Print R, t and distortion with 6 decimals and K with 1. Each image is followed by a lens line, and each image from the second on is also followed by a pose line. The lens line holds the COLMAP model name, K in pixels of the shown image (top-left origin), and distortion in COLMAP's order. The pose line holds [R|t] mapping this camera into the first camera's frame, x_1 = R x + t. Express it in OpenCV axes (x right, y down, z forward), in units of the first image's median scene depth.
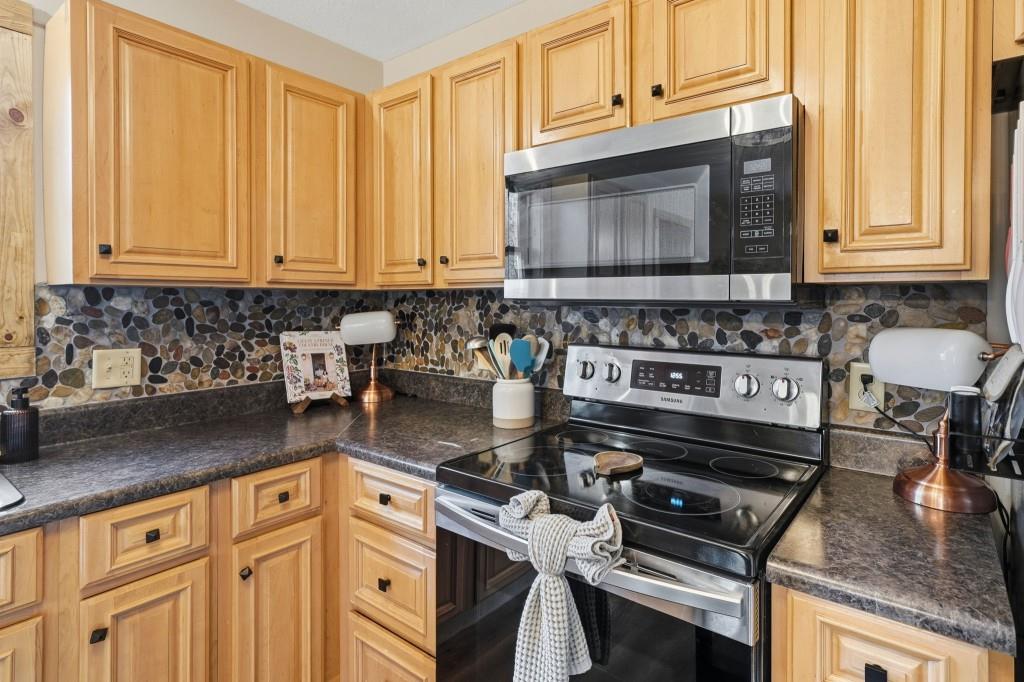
lens RADIAL K [[528.7, 0, 557.1], [0, 528.7, 307.6], [0, 0, 1]] dist [0.001496, 0.000555]
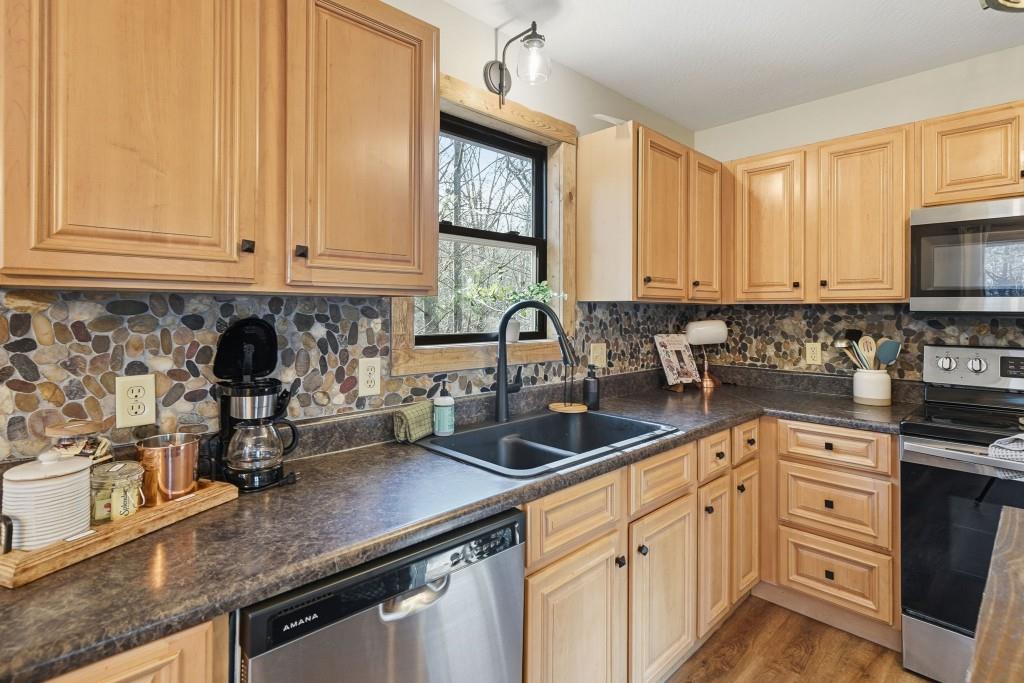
lens RADIAL K [[508.7, 0, 510.1], [0, 508.7, 312.4], [0, 0, 1]] dist [0.000318, -0.000324]
pose [[0.984249, 0.003421, -0.176753, -0.767858], [-0.005801, 0.999899, -0.012947, 0.009210], [0.176691, 0.013768, 0.984170, -0.452456]]
